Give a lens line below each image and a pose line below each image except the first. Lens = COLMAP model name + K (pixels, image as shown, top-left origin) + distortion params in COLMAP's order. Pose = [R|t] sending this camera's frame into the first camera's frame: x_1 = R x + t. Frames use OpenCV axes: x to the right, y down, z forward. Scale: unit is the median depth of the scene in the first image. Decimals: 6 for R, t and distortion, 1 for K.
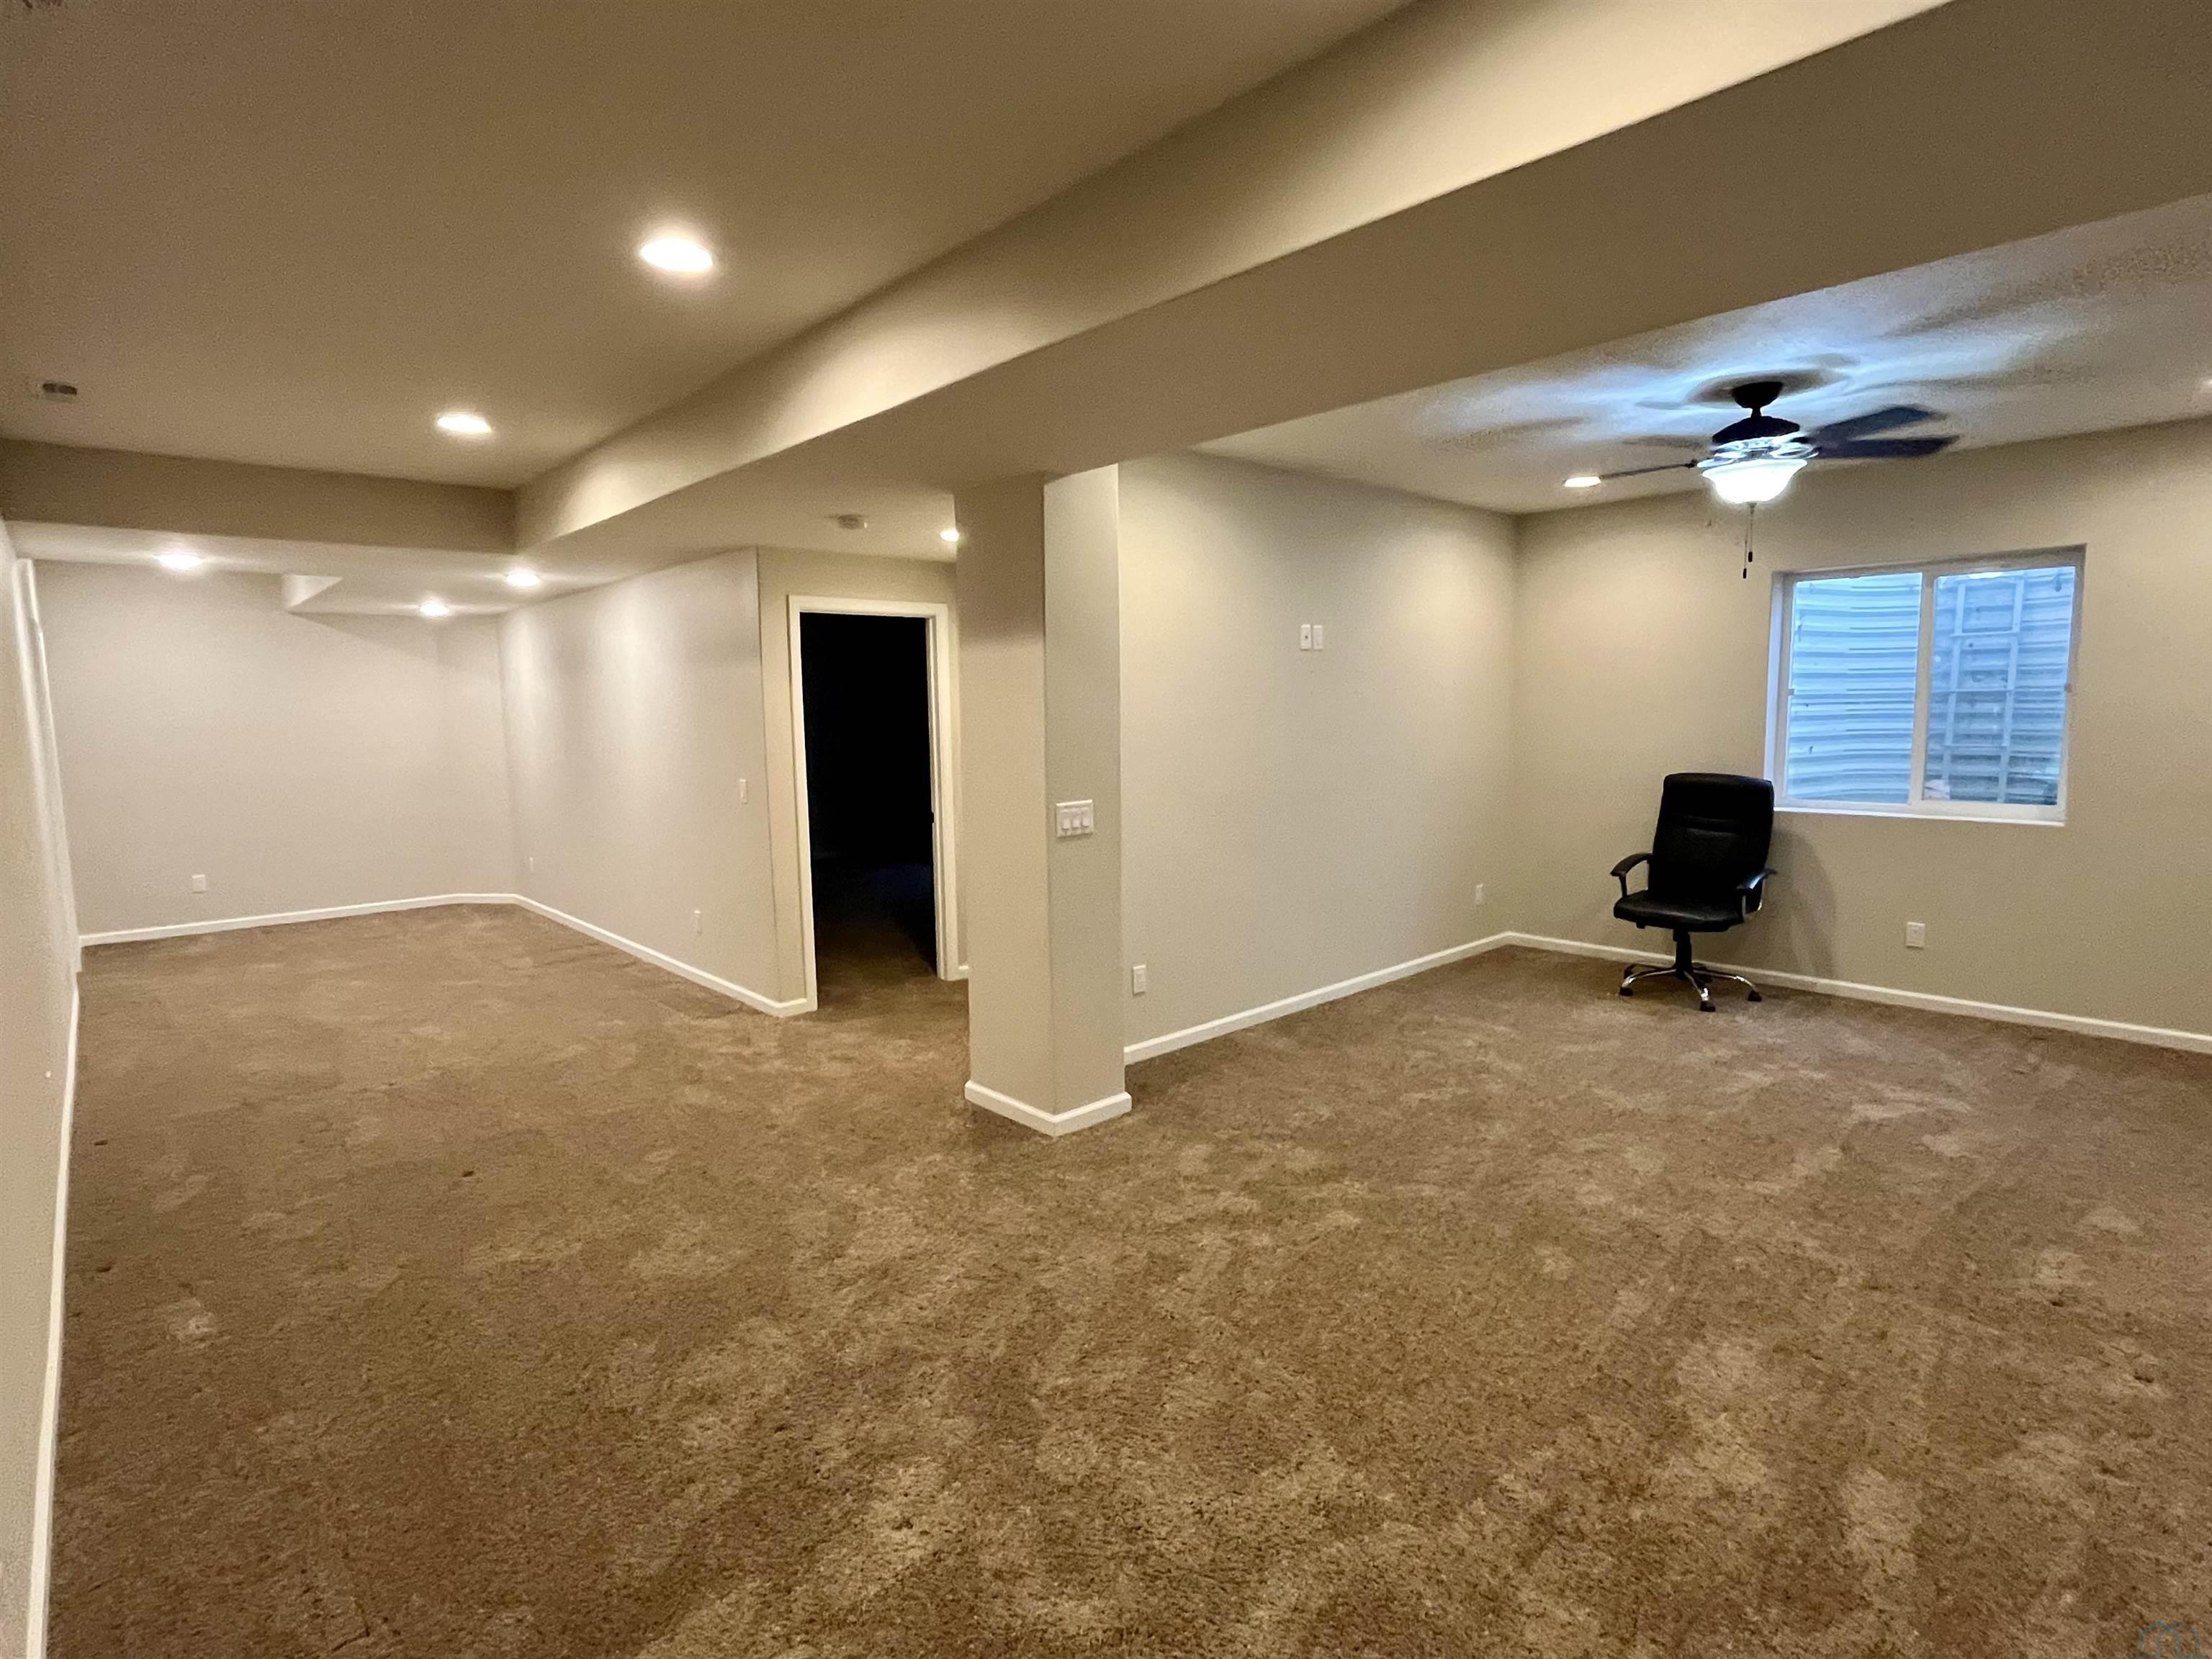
lens RADIAL K [[1137.7, 0, 1110.5], [0, 1137.7, 827.5], [0, 0, 1]] dist [-0.007076, -0.001409]
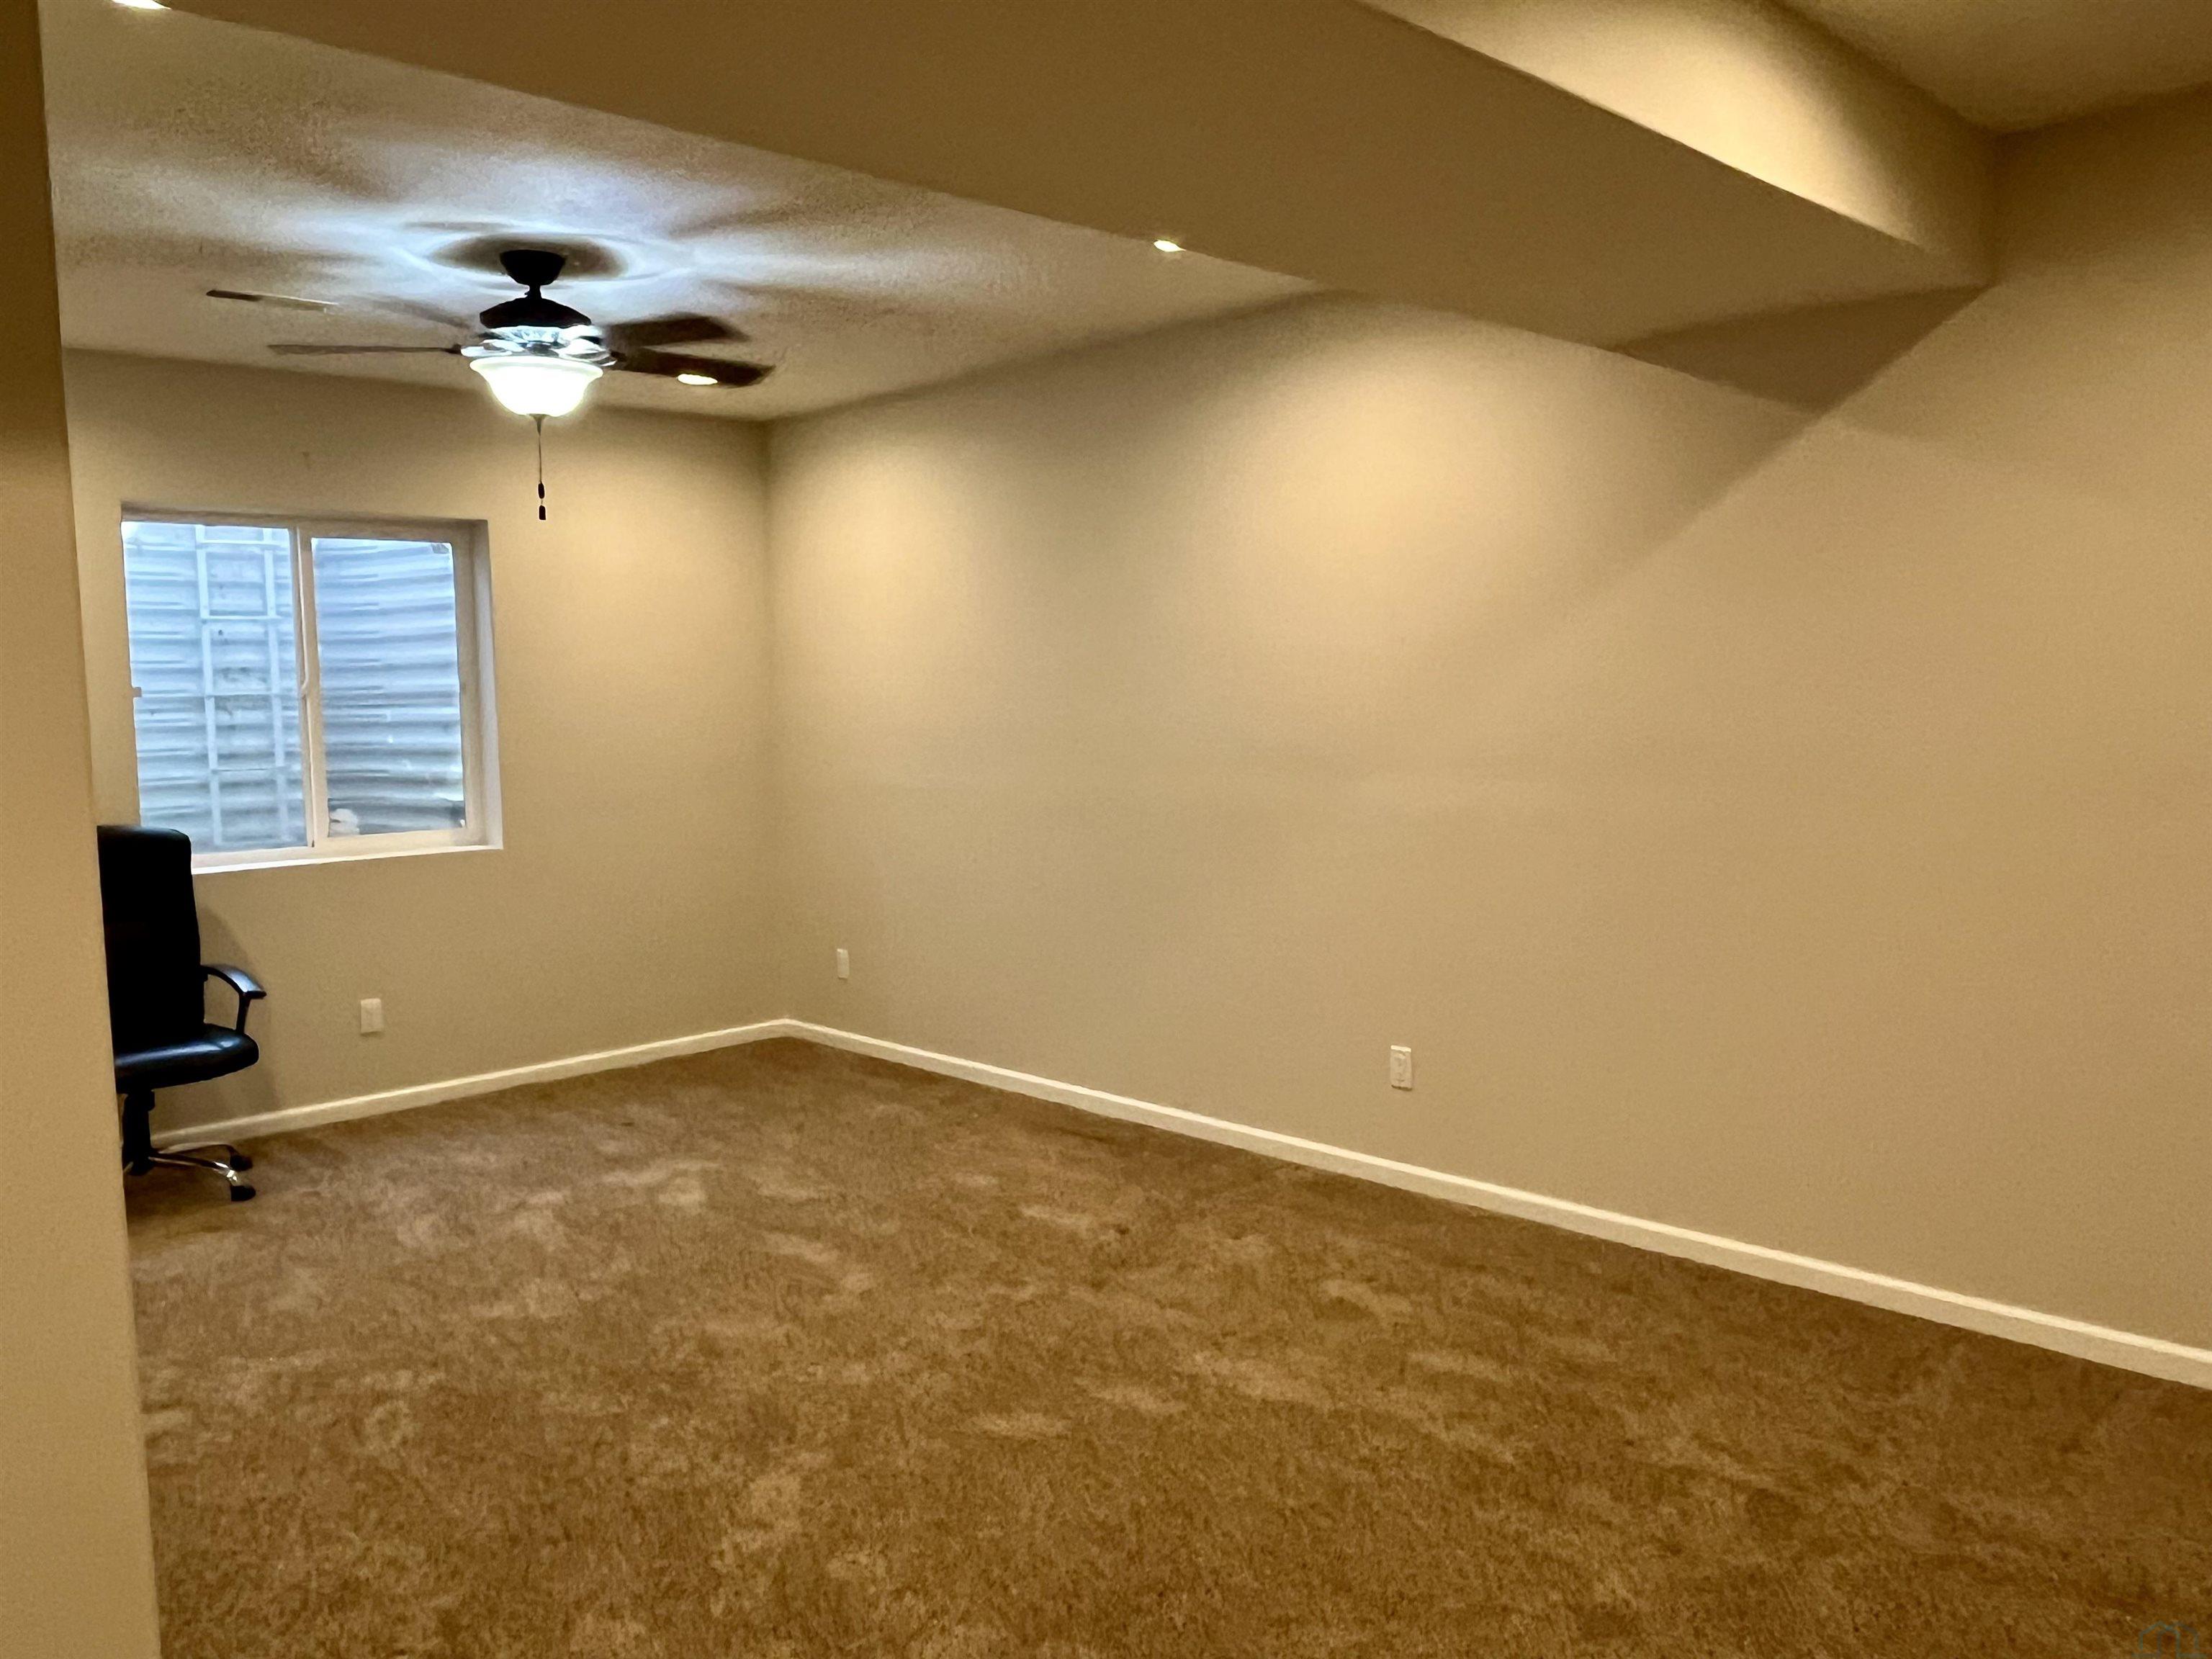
lens RADIAL K [[1663.6, 0, 1106.1], [0, 1663.6, 837.1], [0, 0, 1]] dist [-0.002548, 0.002263]
pose [[-0.046342, -0.070831, 0.996411, -0.469303], [0.127491, 0.988906, 0.076227, -0.052167], [-0.990757, 0.130566, -0.036798, 0.652466]]
